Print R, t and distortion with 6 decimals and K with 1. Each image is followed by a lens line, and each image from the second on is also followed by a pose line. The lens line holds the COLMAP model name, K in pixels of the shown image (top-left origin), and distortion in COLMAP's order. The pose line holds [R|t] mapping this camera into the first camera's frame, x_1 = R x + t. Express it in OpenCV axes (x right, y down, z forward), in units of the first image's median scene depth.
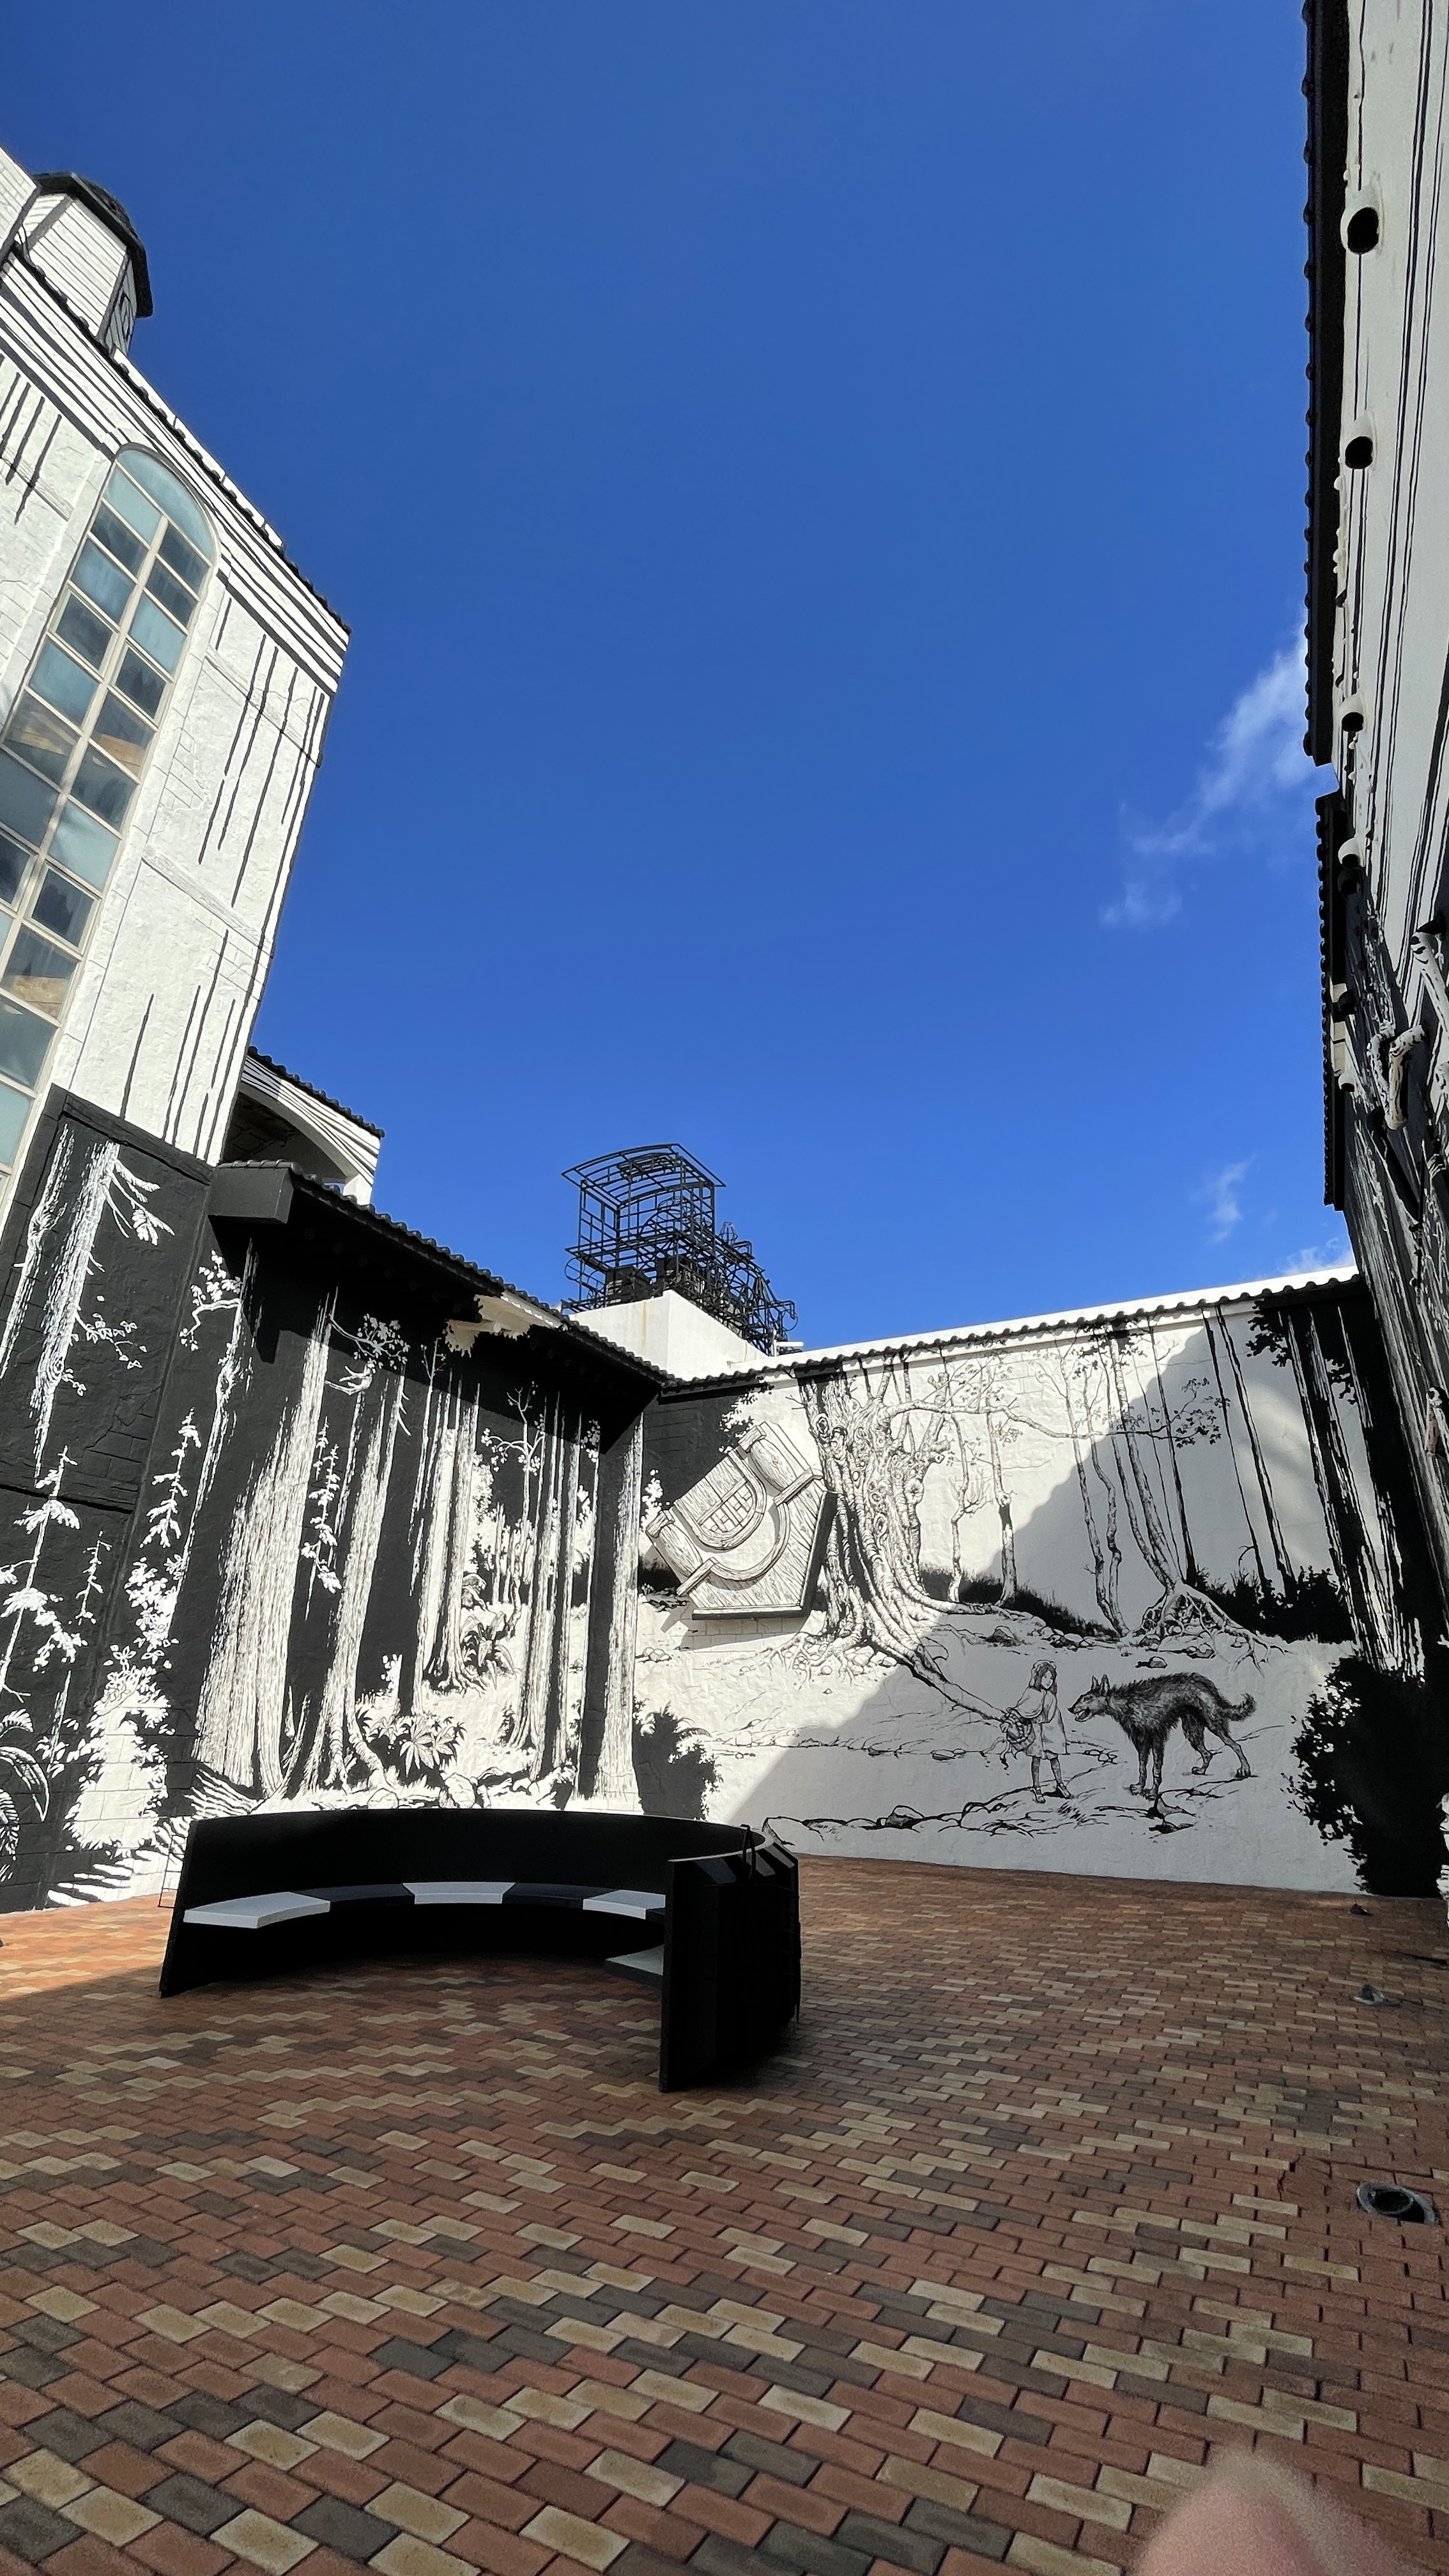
lens RADIAL K [[1039.0, 0, 714.3], [0, 1039.0, 1288.5], [0, 0, 1]] dist [-0.013507, 0.000108]
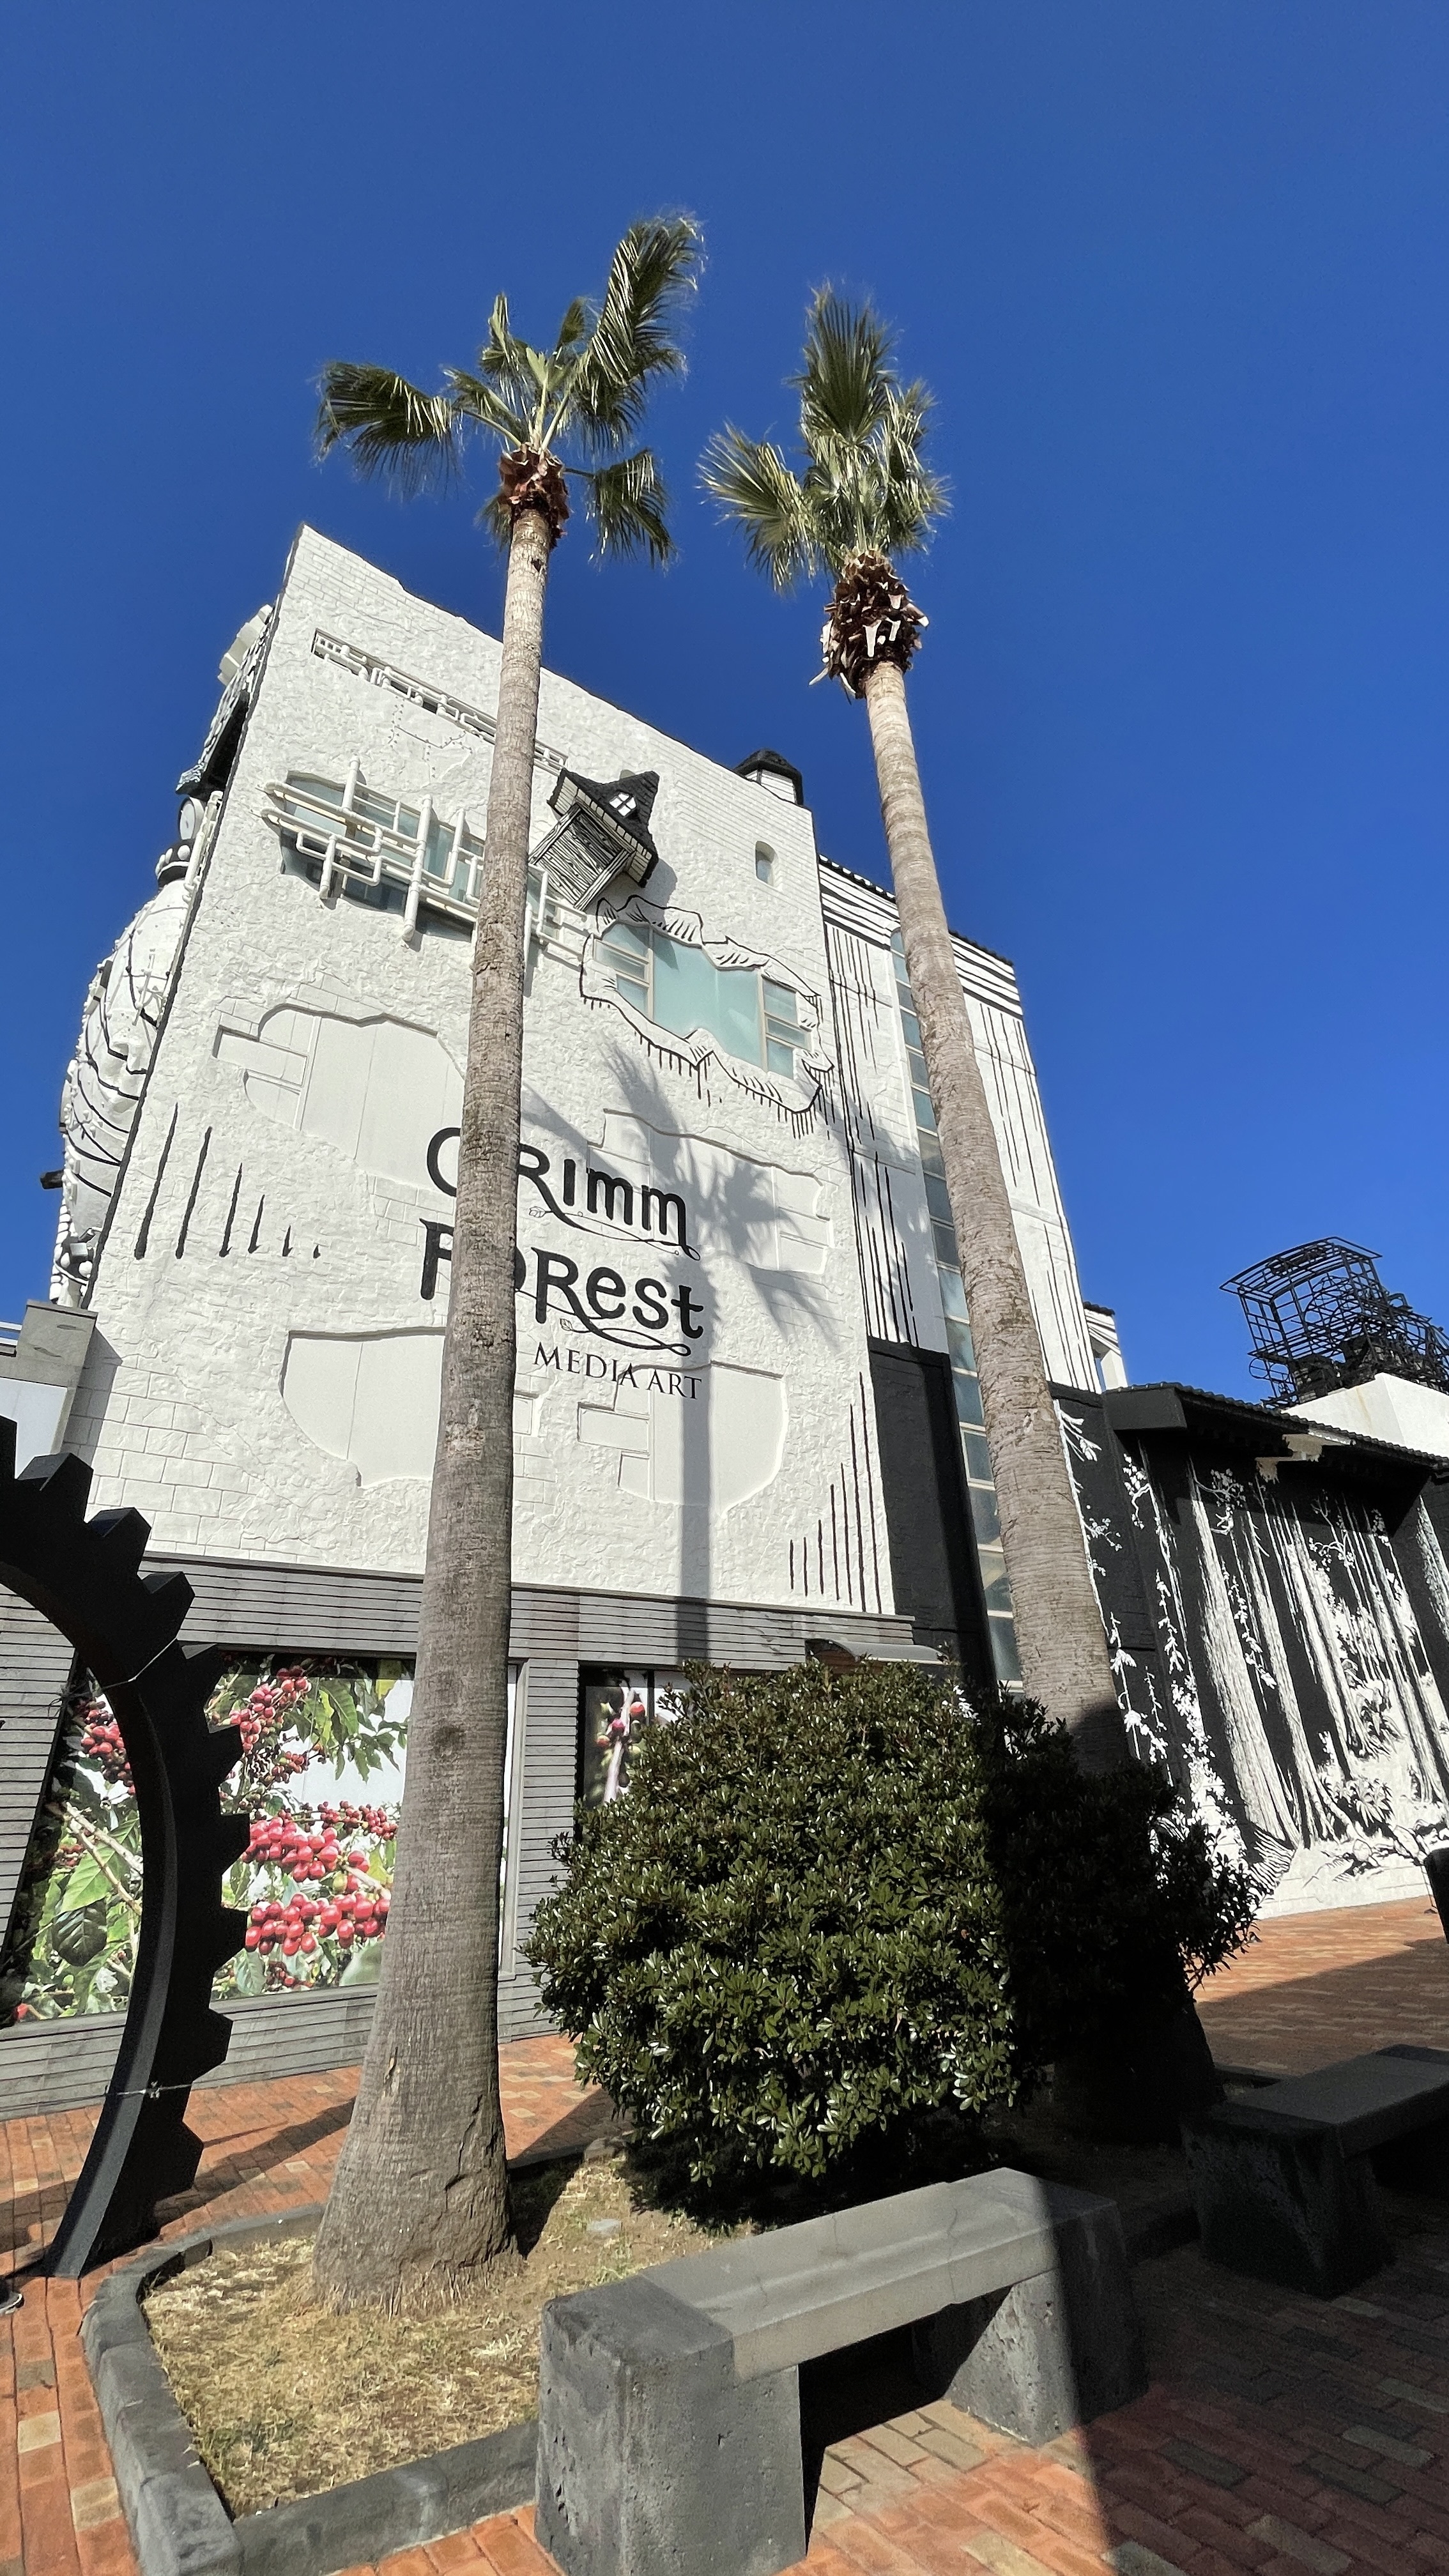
lens RADIAL K [[1039.0, 0, 730.4], [0, 1039.0, 1278.1], [0, 0, 1]] dist [-0.013507, 0.000108]
pose [[0.877455, -0.260967, -0.402454, -0.299013], [0.232046, 0.965274, -0.120001, -0.206489], [0.419794, 0.011908, 0.907541, -0.473493]]
